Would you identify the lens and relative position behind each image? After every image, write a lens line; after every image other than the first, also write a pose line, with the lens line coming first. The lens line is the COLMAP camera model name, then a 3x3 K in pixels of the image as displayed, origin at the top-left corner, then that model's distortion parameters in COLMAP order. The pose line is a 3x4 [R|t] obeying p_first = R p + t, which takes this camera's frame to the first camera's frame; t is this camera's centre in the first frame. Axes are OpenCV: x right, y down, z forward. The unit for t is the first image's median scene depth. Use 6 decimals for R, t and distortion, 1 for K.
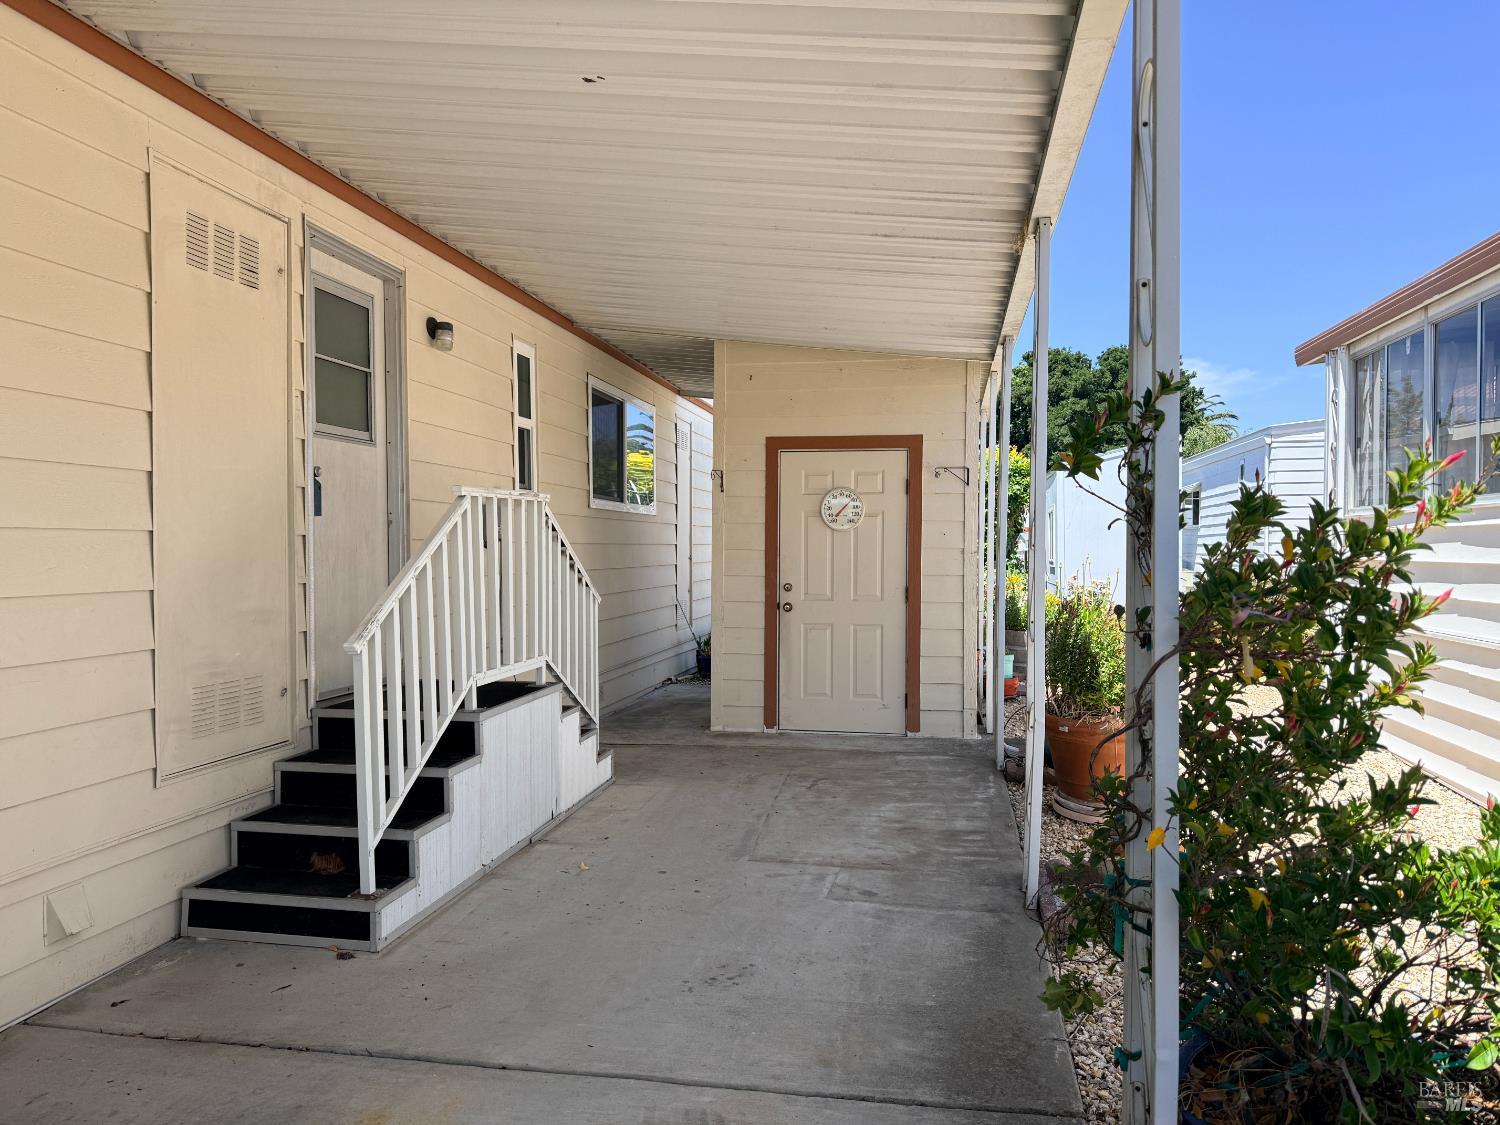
lens RADIAL K [[1072.2, 0, 743.1], [0, 1072.2, 558.4], [0, 0, 1]] dist [0.077234, -0.083942]
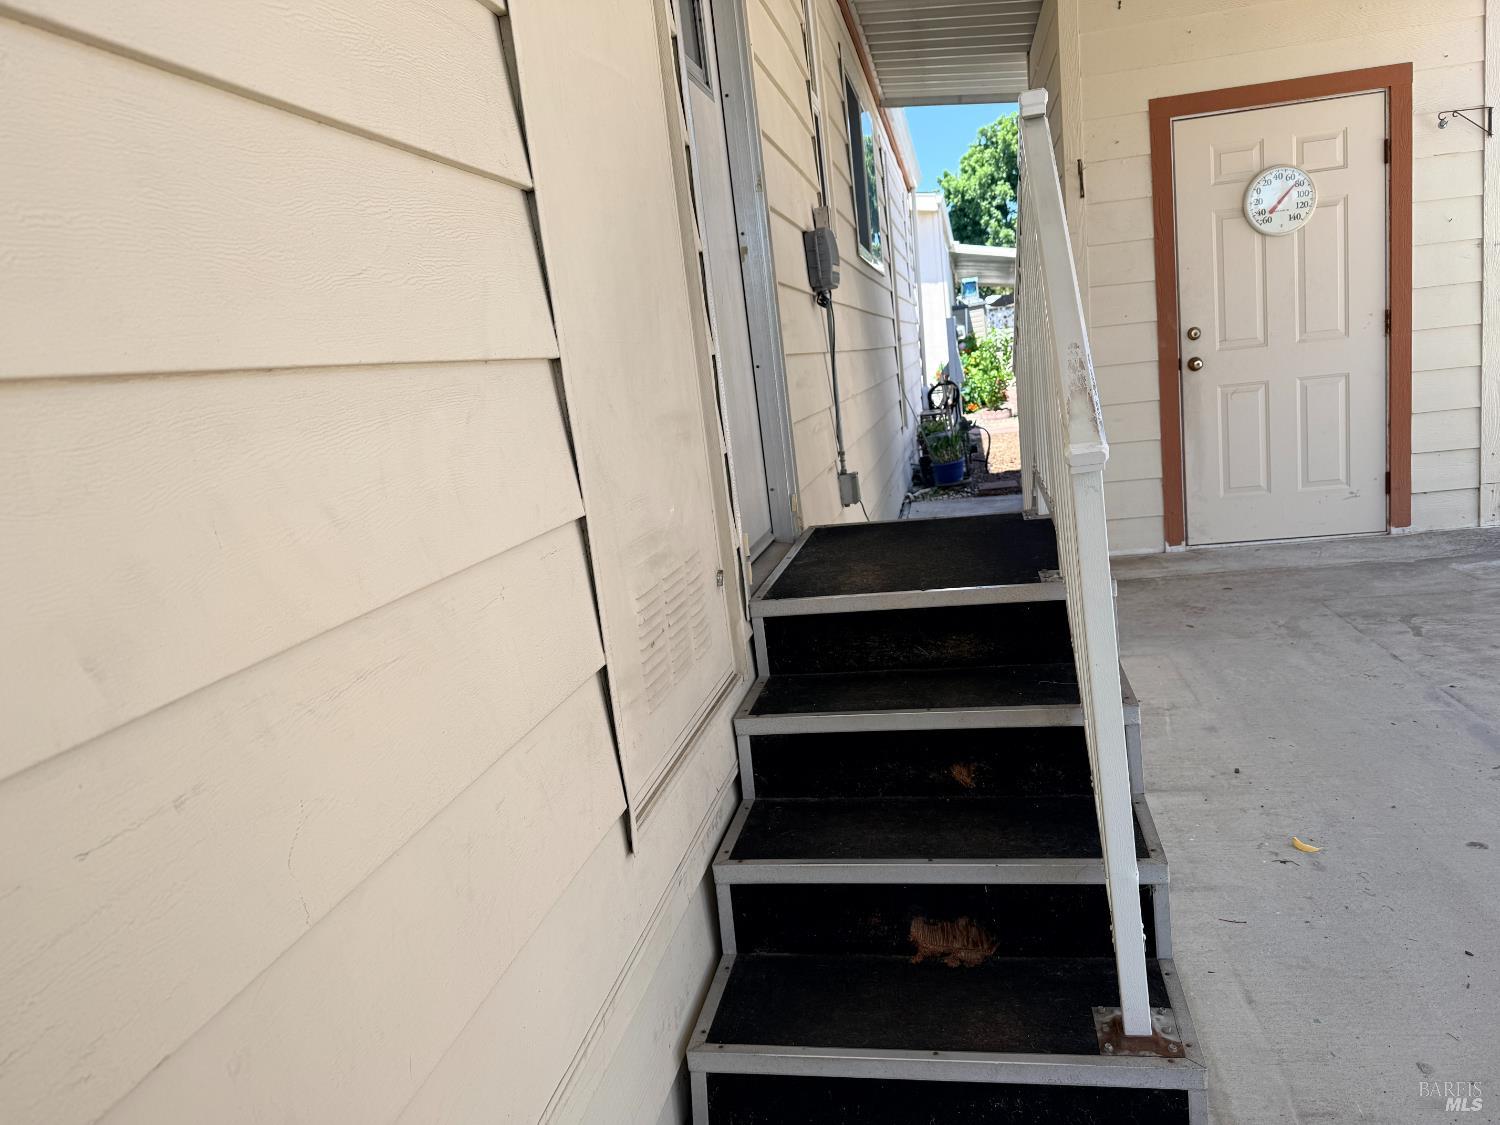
lens RADIAL K [[1072.2, 0, 743.1], [0, 1072.2, 558.4], [0, 0, 1]] dist [0.077234, -0.083942]
pose [[0.993987, -0.109275, -0.007049, -0.248182], [0.108926, 0.980111, 0.165882, 0.021422], [-0.011218, -0.165653, 0.986120, 0.320336]]
